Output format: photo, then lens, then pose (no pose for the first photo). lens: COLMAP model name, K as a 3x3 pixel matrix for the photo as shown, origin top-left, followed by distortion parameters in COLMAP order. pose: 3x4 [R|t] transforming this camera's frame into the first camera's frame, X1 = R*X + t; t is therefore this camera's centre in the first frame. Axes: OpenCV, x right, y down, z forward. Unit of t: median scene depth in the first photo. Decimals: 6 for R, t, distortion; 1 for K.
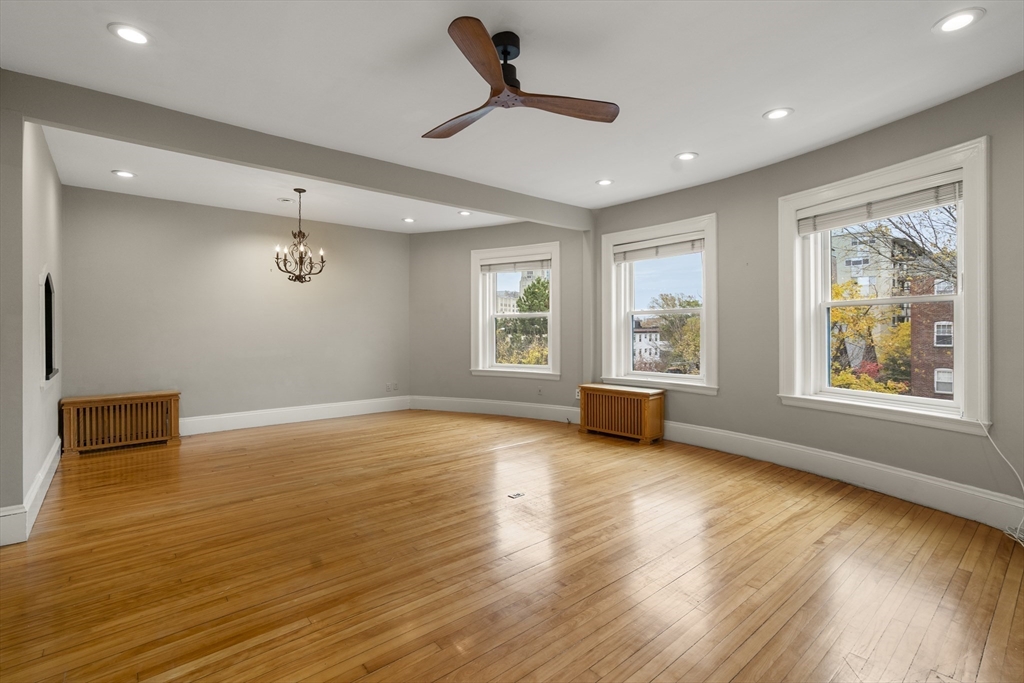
lens RADIAL K [[485.4, 0, 519.1], [0, 485.4, 336.3], [0, 0, 1]] dist [-0.005764, 0.002928]
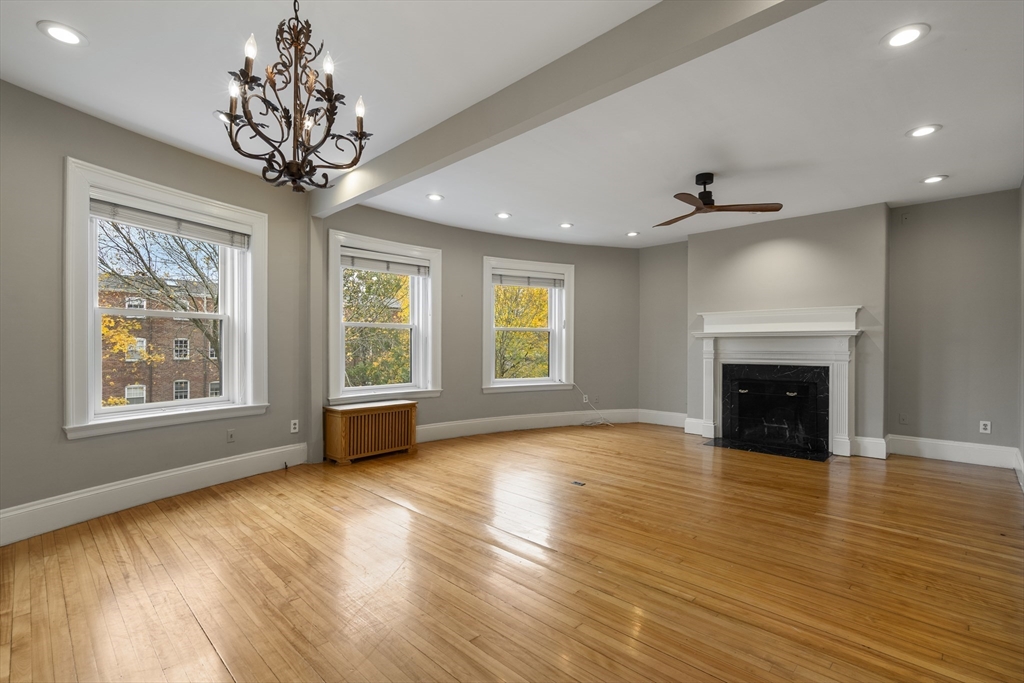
lens RADIAL K [[485.4, 0, 510.5], [0, 485.4, 349.6], [0, 0, 1]] dist [-0.005764, 0.002928]
pose [[-0.113604, -0.002503, 0.993523, -0.947350], [0.010410, 0.999939, 0.003710, -0.000366], [-0.993472, 0.010764, -0.113571, 1.066498]]
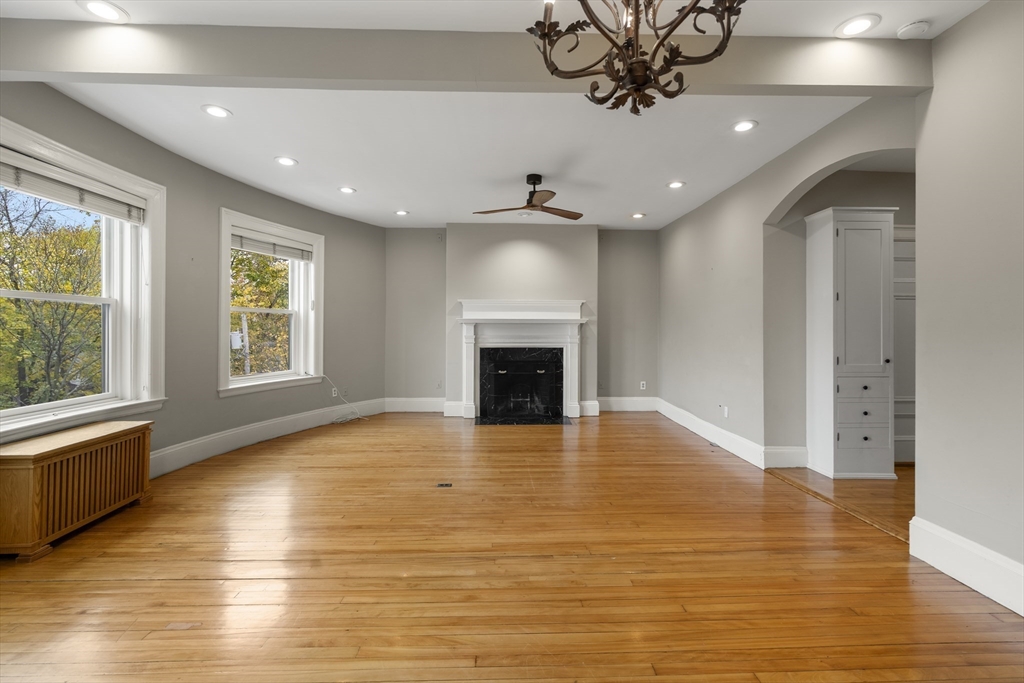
lens RADIAL K [[485.4, 0, 529.2], [0, 485.4, 332.0], [0, 0, 1]] dist [-0.005764, 0.002928]
pose [[-0.806709, 0.000066, 0.590949, -0.643045], [0.008187, 0.999905, 0.011064, -0.012954], [-0.590892, 0.013763, -0.806633, 1.435568]]
